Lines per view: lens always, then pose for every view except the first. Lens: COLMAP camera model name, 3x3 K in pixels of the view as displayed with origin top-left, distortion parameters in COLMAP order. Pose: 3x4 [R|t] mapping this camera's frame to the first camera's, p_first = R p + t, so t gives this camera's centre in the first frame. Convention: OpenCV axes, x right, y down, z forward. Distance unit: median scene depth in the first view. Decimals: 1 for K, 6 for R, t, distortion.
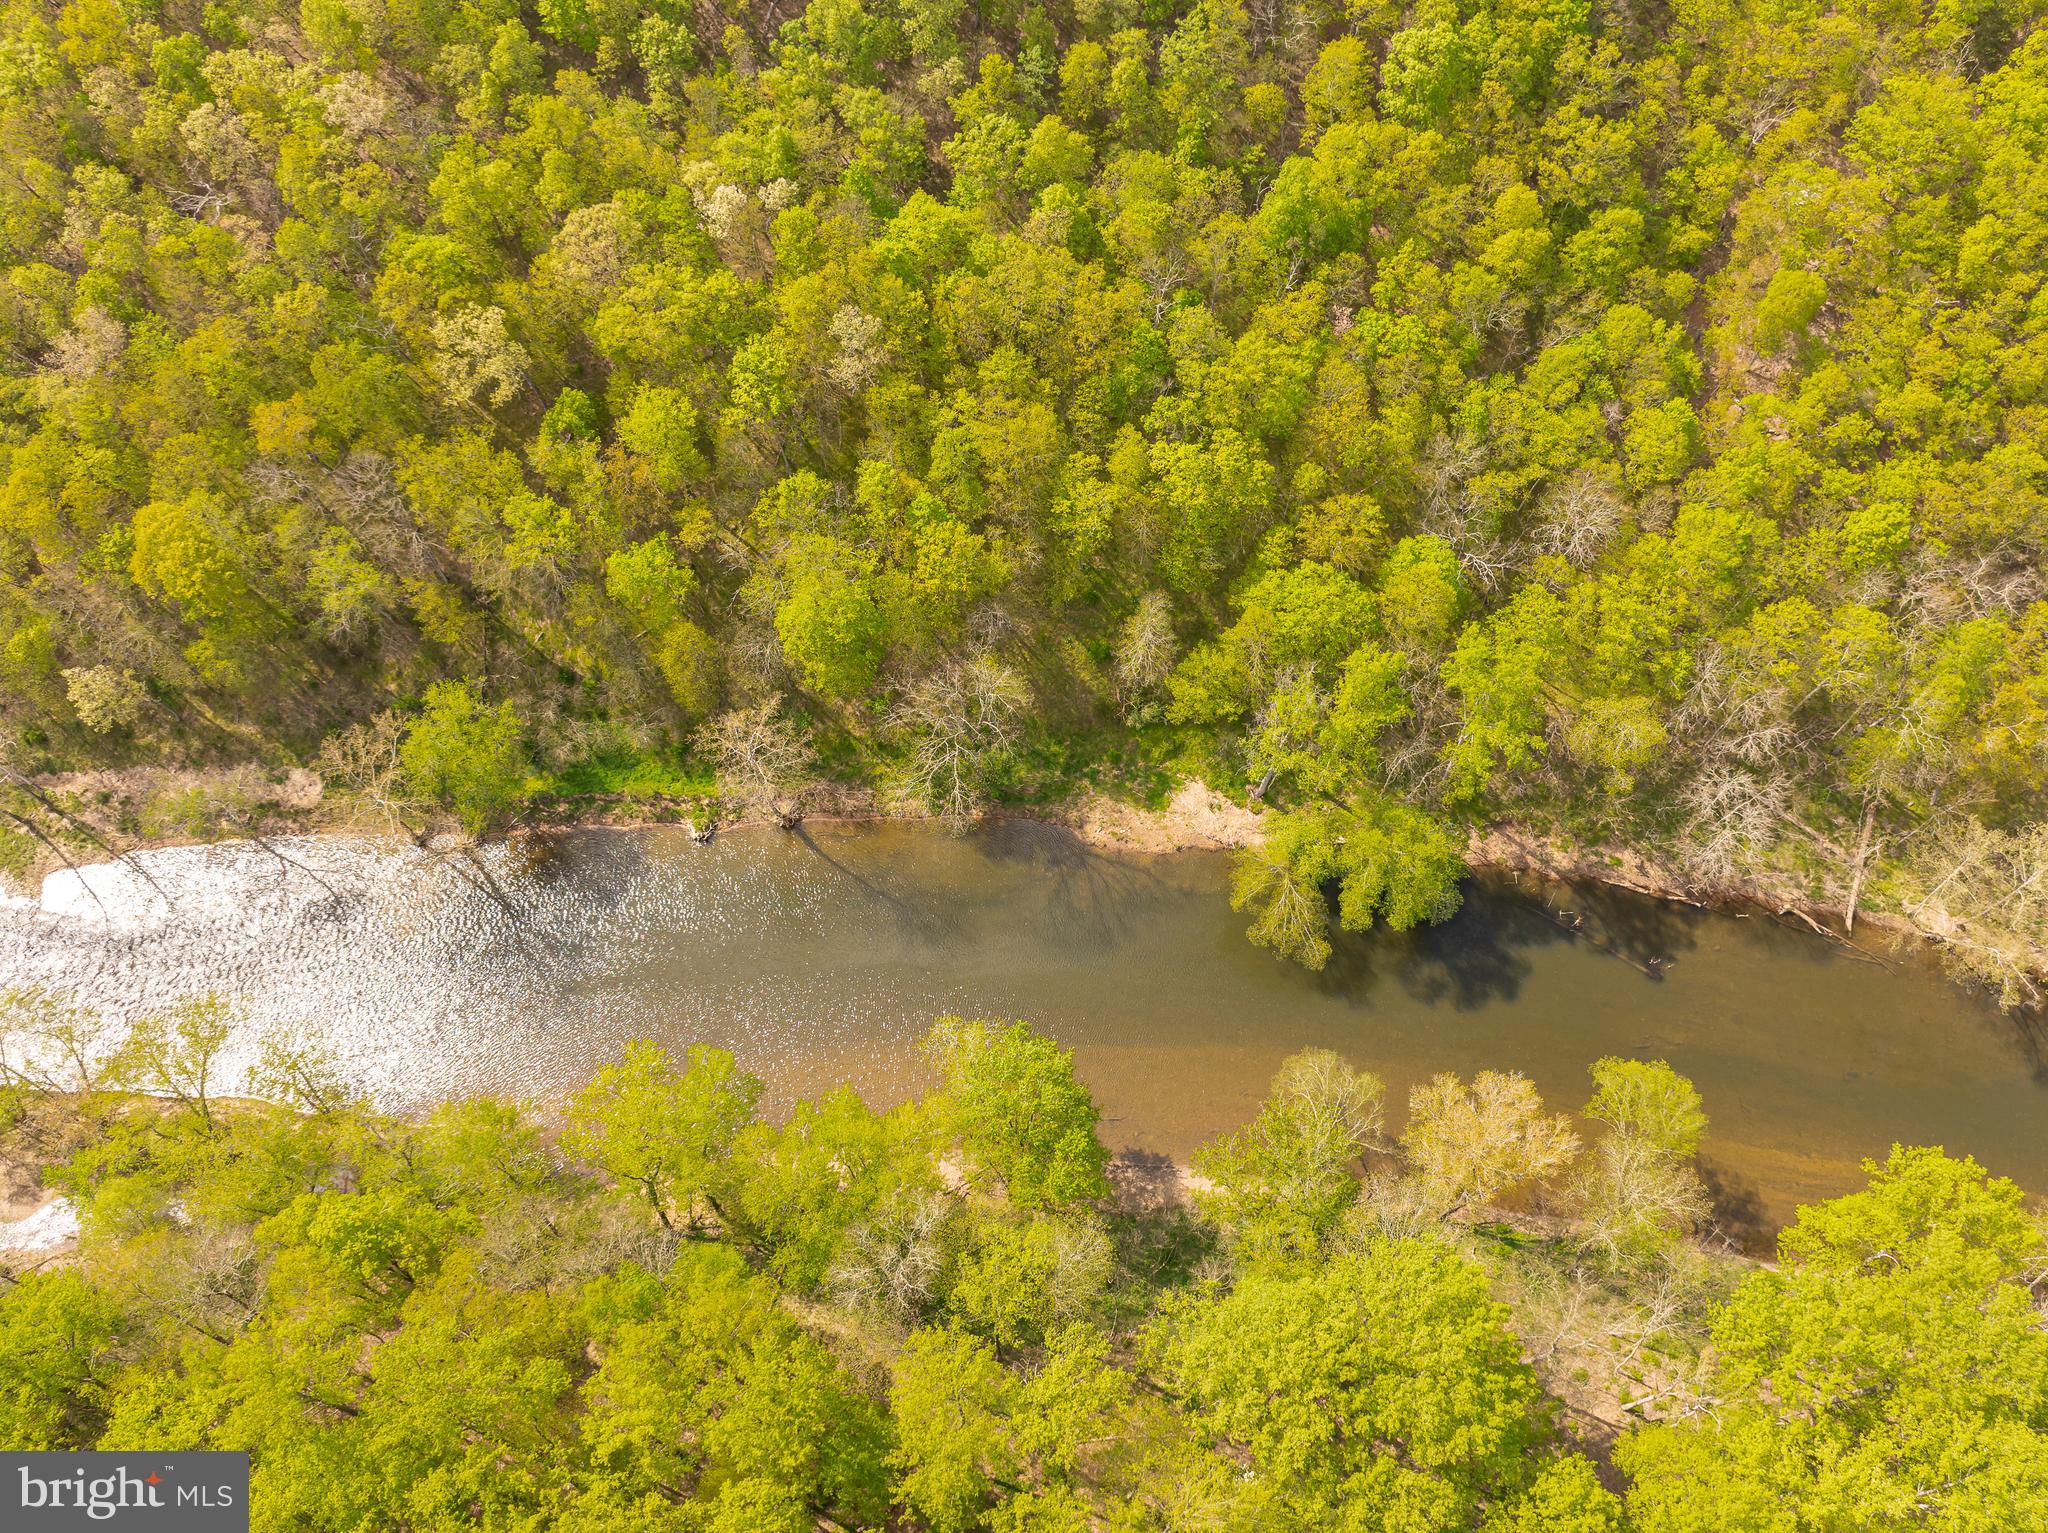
lens RADIAL K [[1457.5, 0, 1027.9], [0, 1457.5, 777.9], [0, 0, 1]] dist [-0.052235, 0.021462]
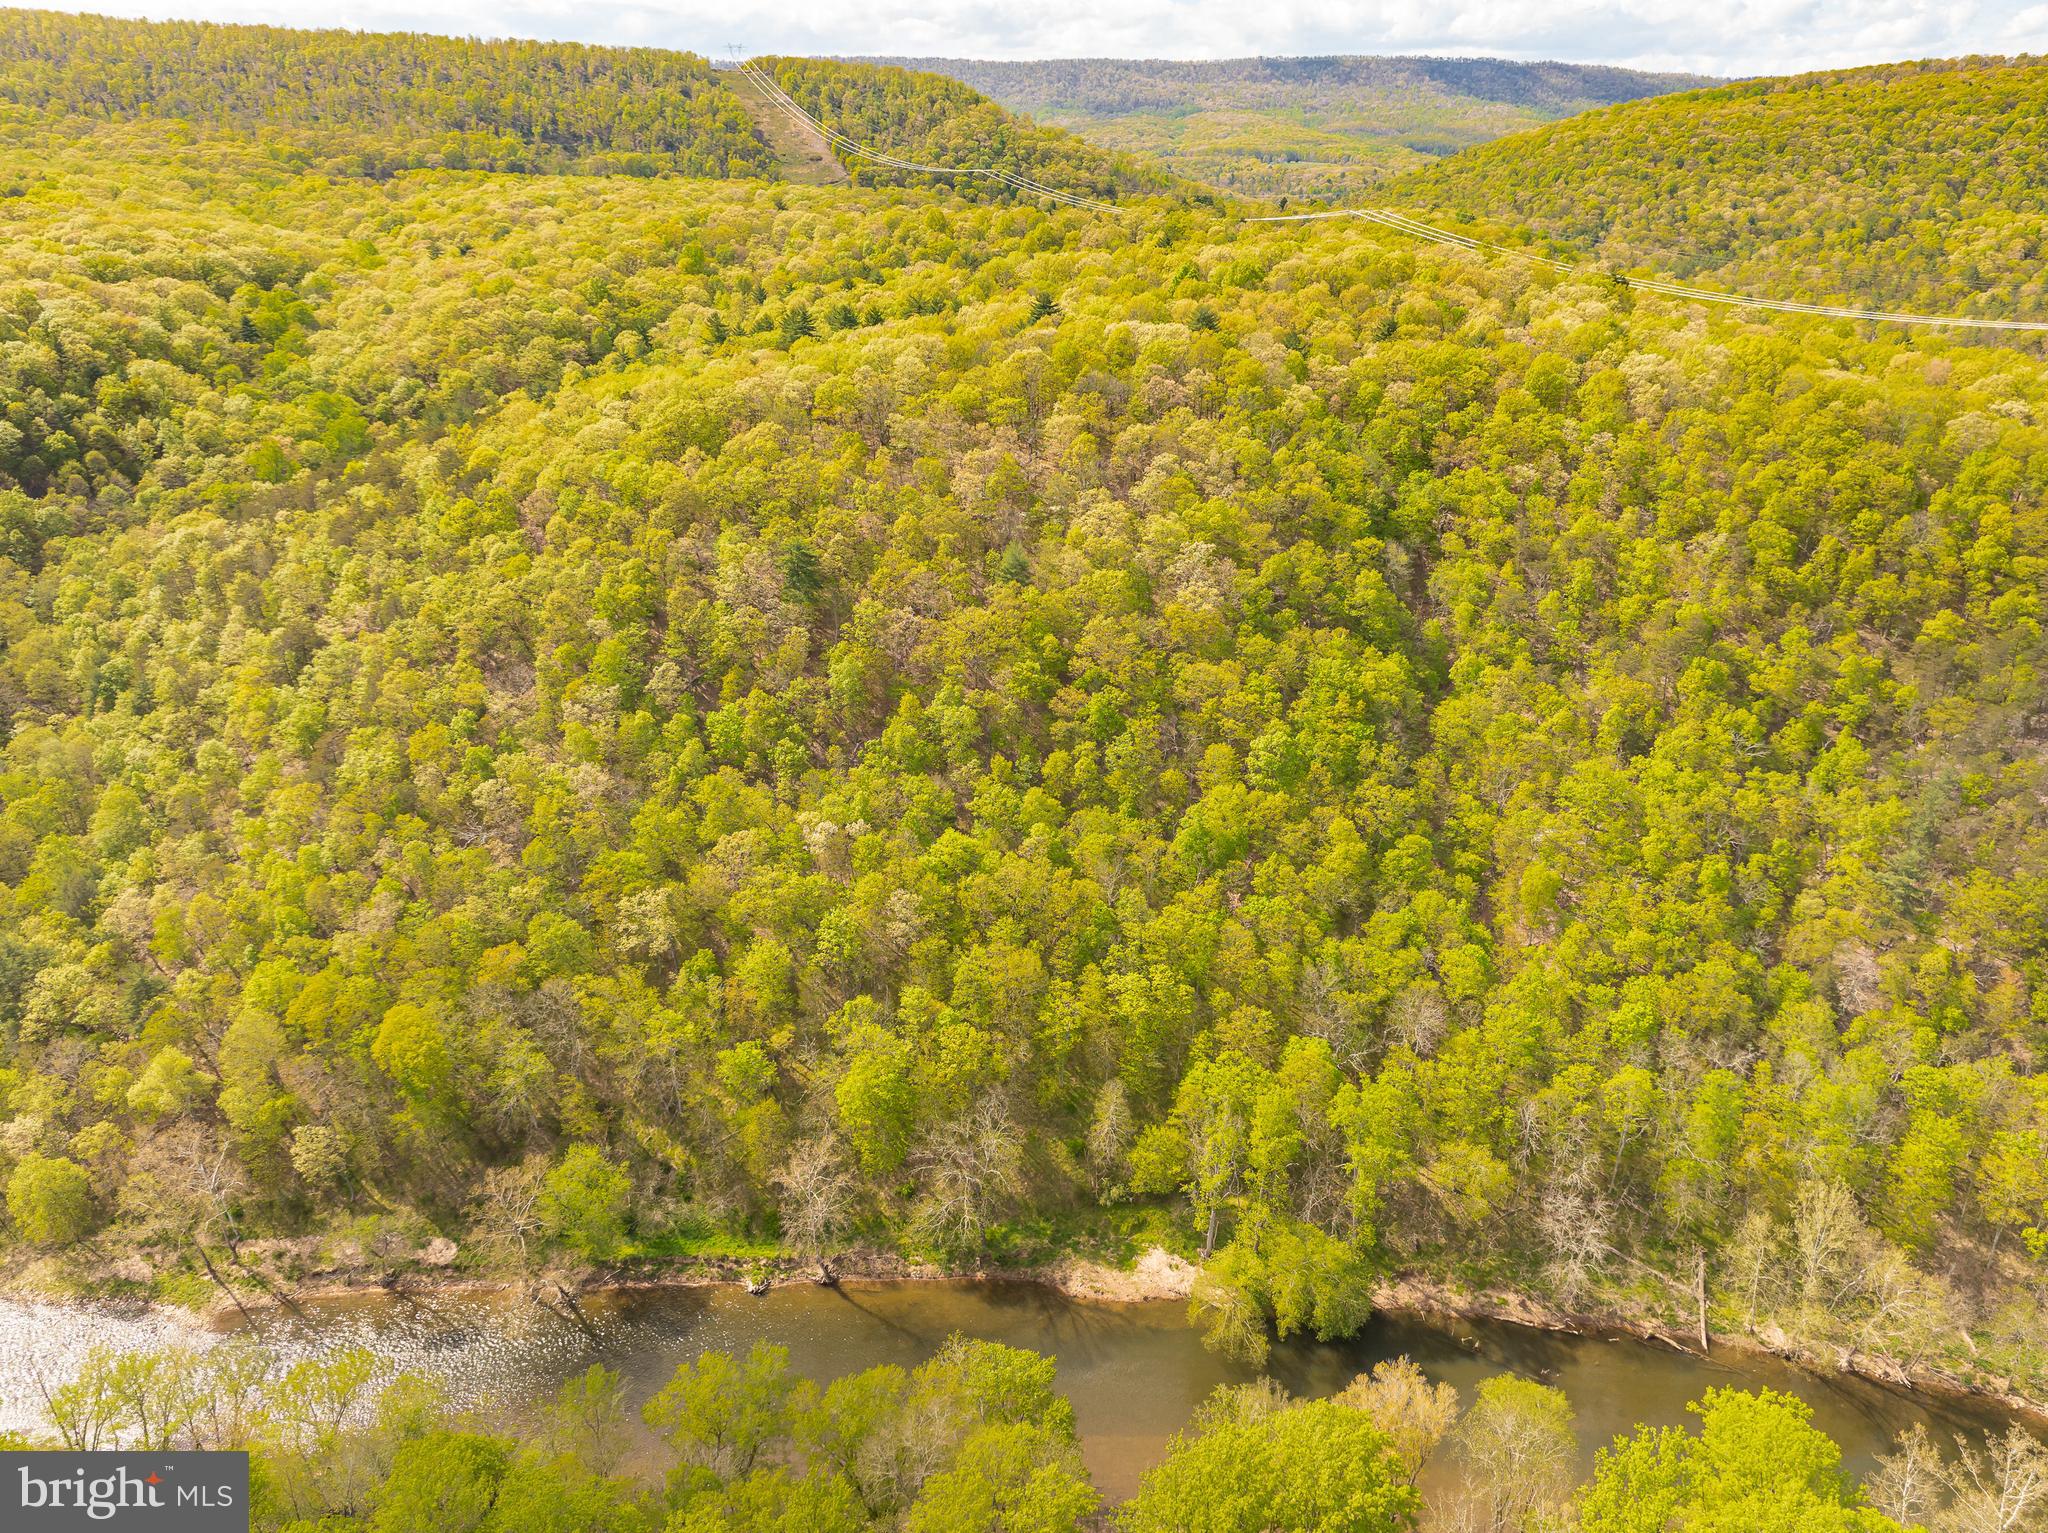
lens RADIAL K [[1457.5, 0, 1026.7], [0, 1457.5, 768.1], [0, 0, 1]] dist [-0.052235, 0.021462]
pose [[0.999989, -0.004385, -0.001939, 0.008941], [0.002365, 0.802925, -0.596075, 0.456254], [0.004171, 0.596064, 0.802926, -0.270902]]
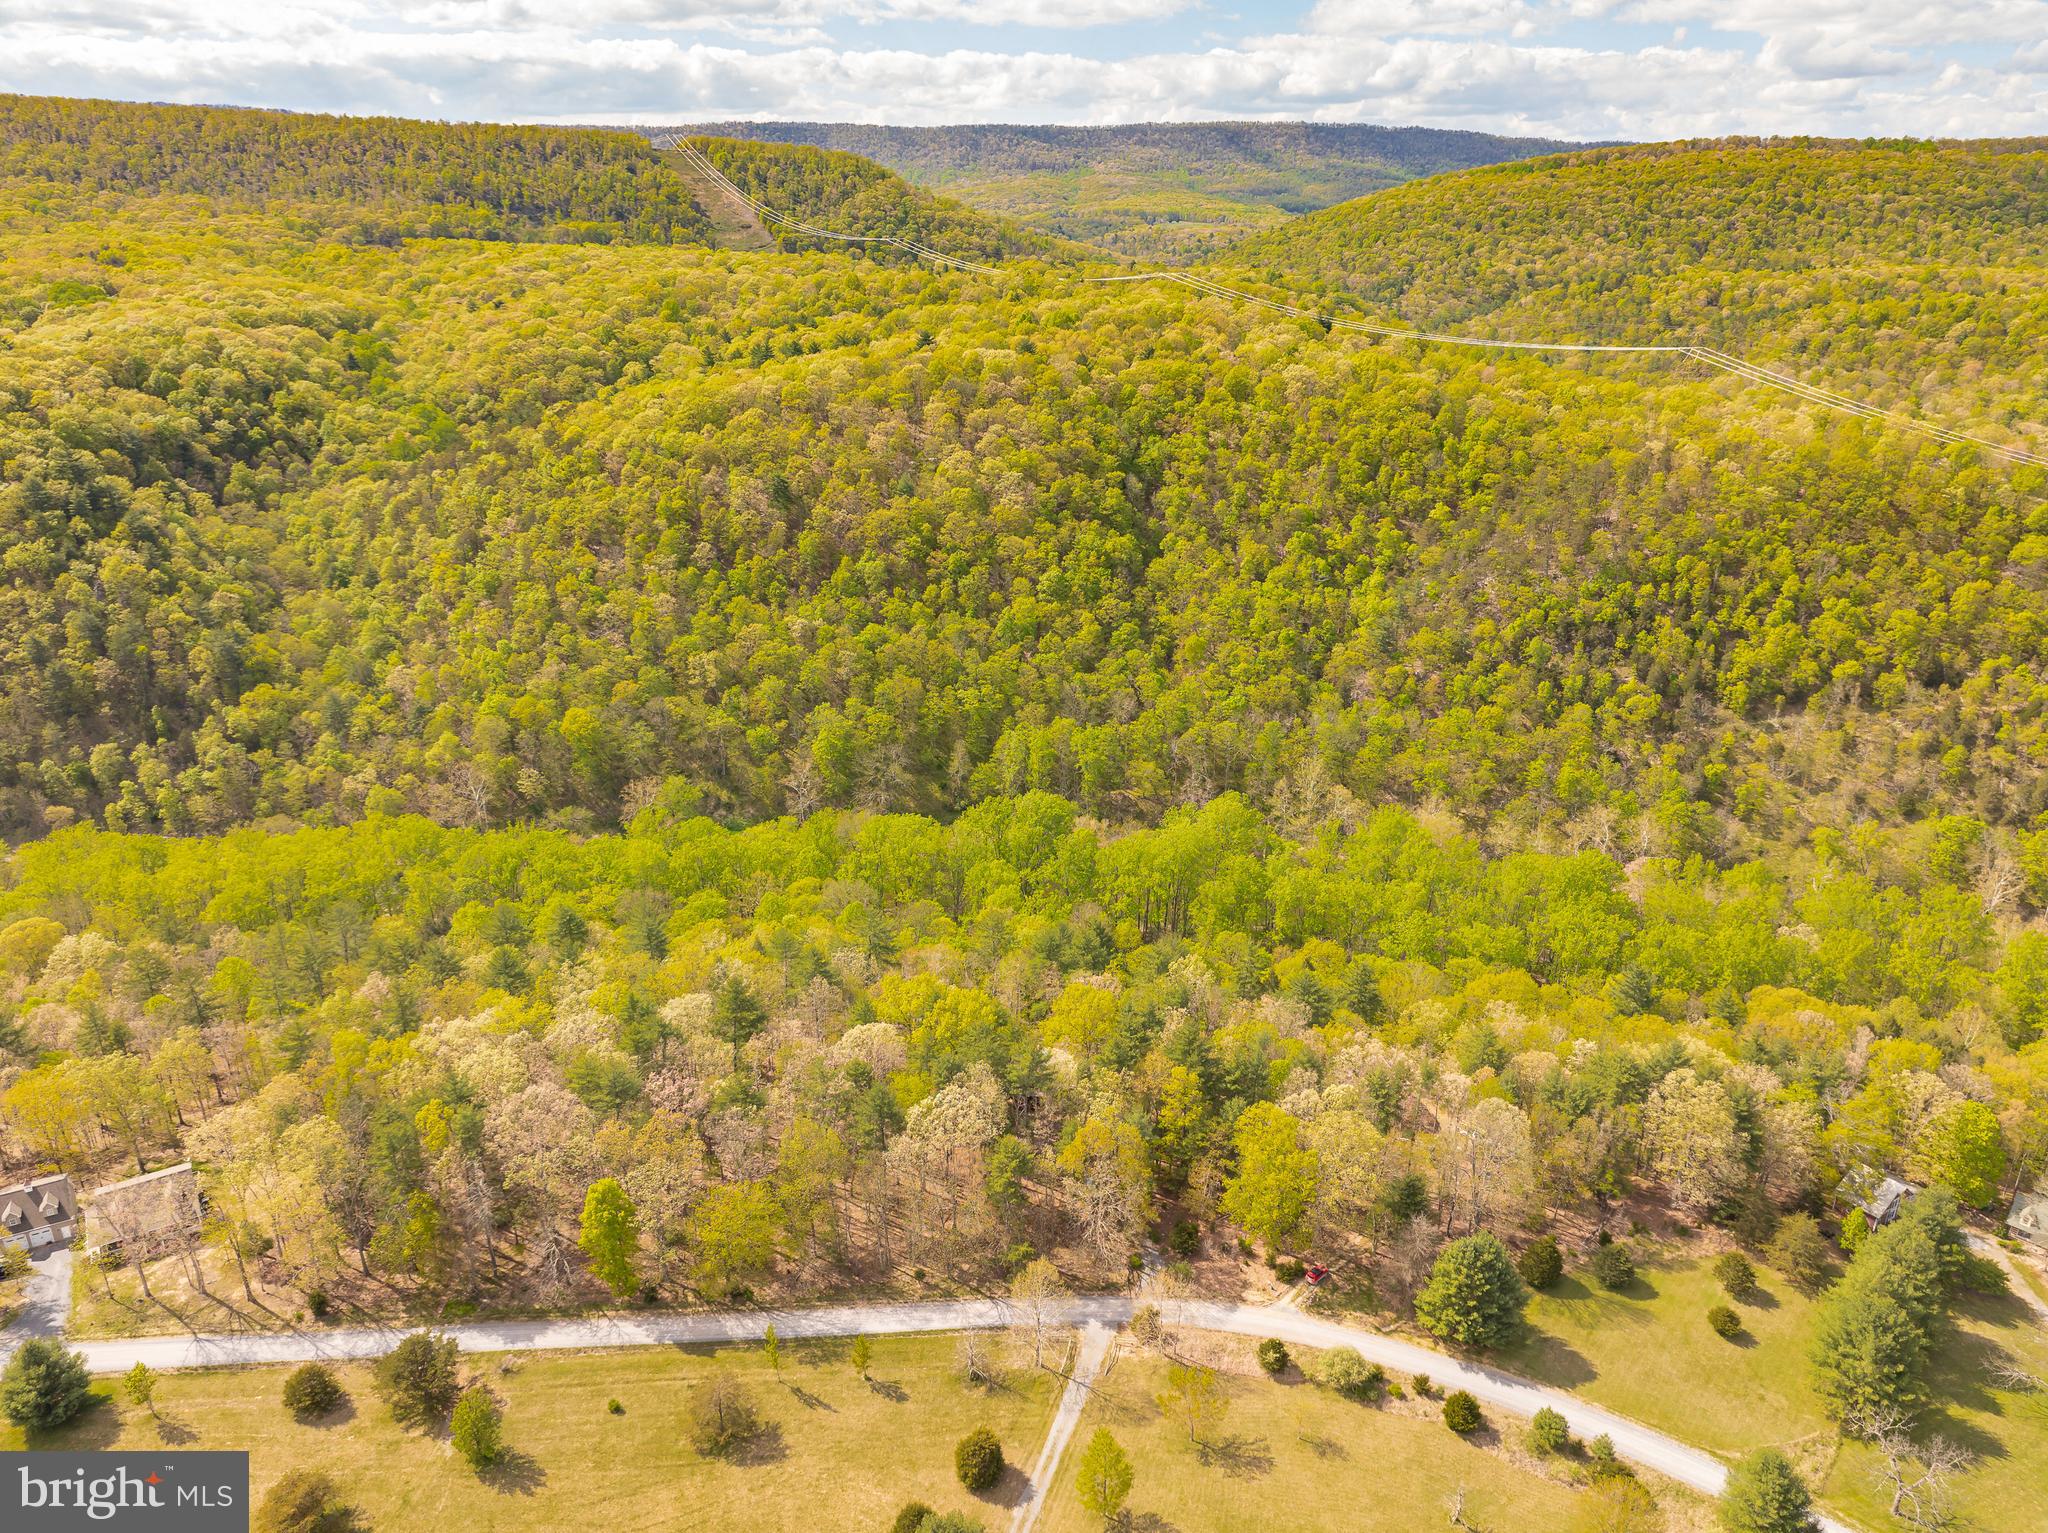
lens RADIAL K [[1457.5, 0, 1035.0], [0, 1457.5, 768.1], [0, 0, 1]] dist [-0.052235, 0.021462]
pose [[0.997947, -0.025904, 0.058576, 0.066183], [0.056711, 0.782423, -0.620160, 1.522560], [-0.029766, 0.622208, 0.782286, -0.986431]]
